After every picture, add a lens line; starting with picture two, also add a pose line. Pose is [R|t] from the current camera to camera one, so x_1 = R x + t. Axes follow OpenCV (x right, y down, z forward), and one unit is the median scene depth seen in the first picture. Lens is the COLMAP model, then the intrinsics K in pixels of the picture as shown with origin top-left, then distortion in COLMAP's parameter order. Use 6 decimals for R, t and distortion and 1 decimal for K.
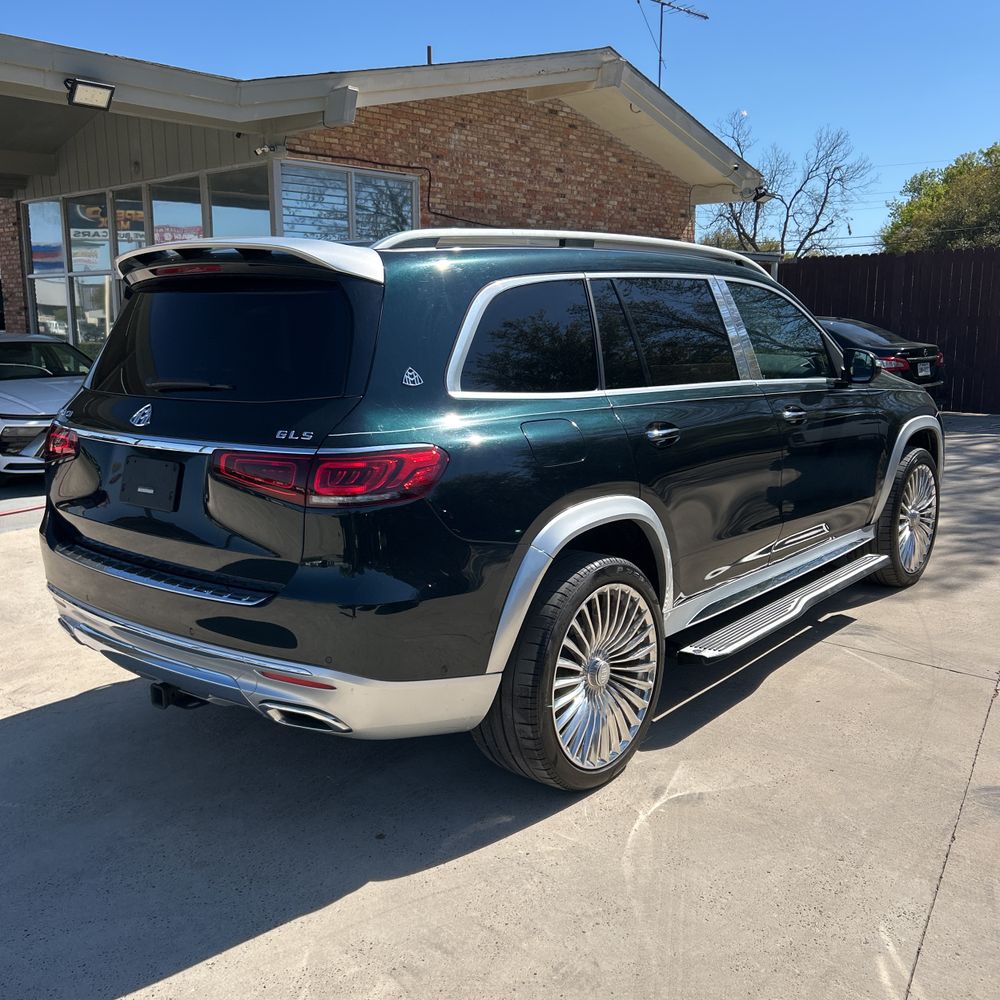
lens RADIAL K [[1011.4, 0, 494.6], [0, 1011.4, 494.5], [0, 0, 1]] dist [0.013619, 0.000000]
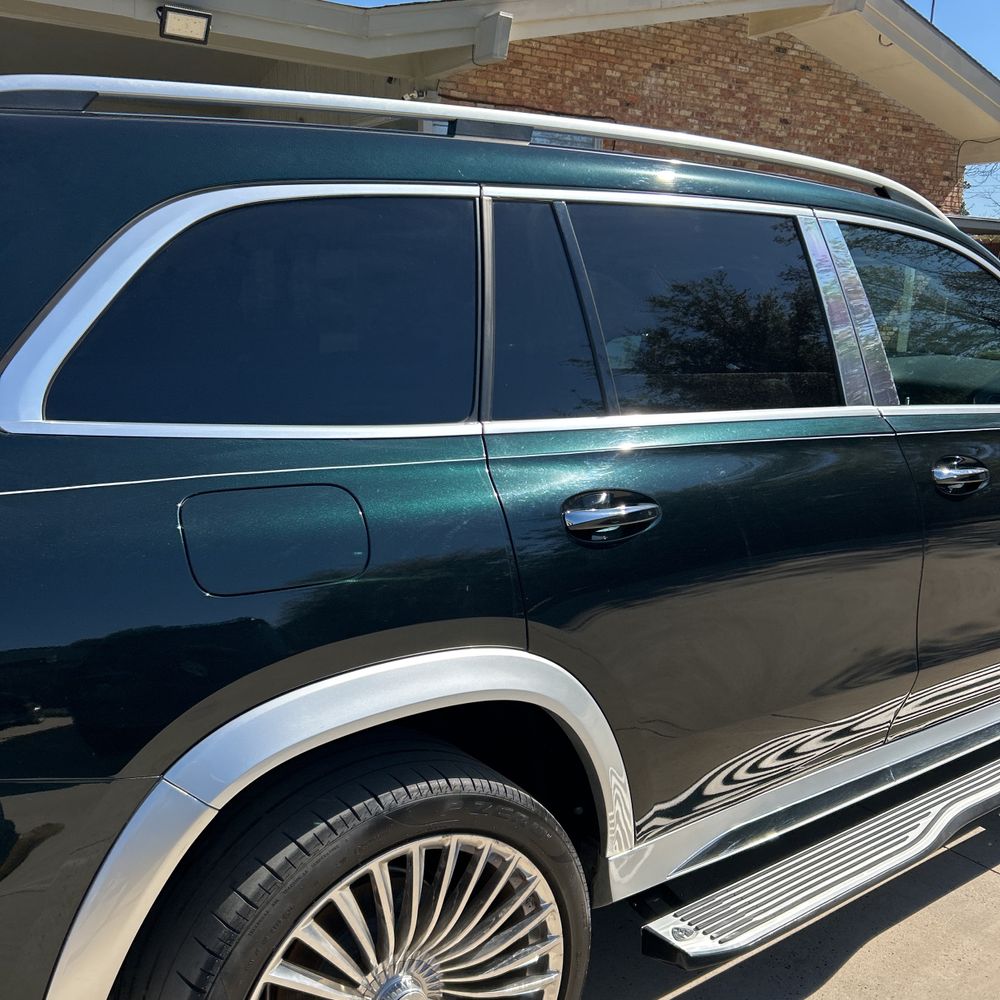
lens RADIAL K [[1011.4, 0, 498.1], [0, 1011.4, 507.7], [0, 0, 1]] dist [0.013619, 0.000000]
pose [[0.968713, 0.072624, -0.237319, 0.056857], [-0.065406, 0.997129, 0.038159, -0.019582], [0.239409, -0.021443, 0.970682, 0.125870]]
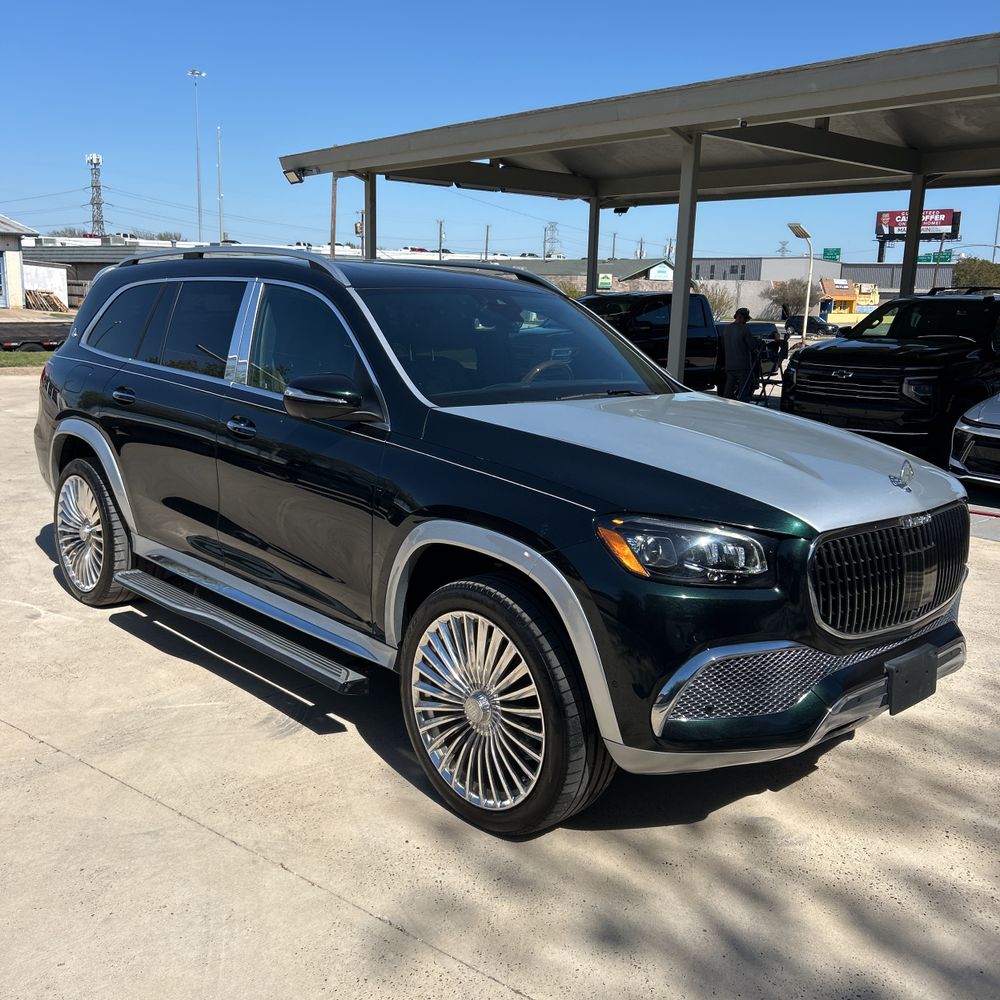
lens RADIAL K [[1011.4, 0, 491.9], [0, 1011.4, 496.4], [0, 0, 1]] dist [0.013619, 0.000000]
pose [[-0.117909, 0.196840, -0.973320, 0.360680], [-0.199481, 0.955482, 0.217398, -0.080811], [0.972782, 0.219792, -0.073394, 0.398110]]
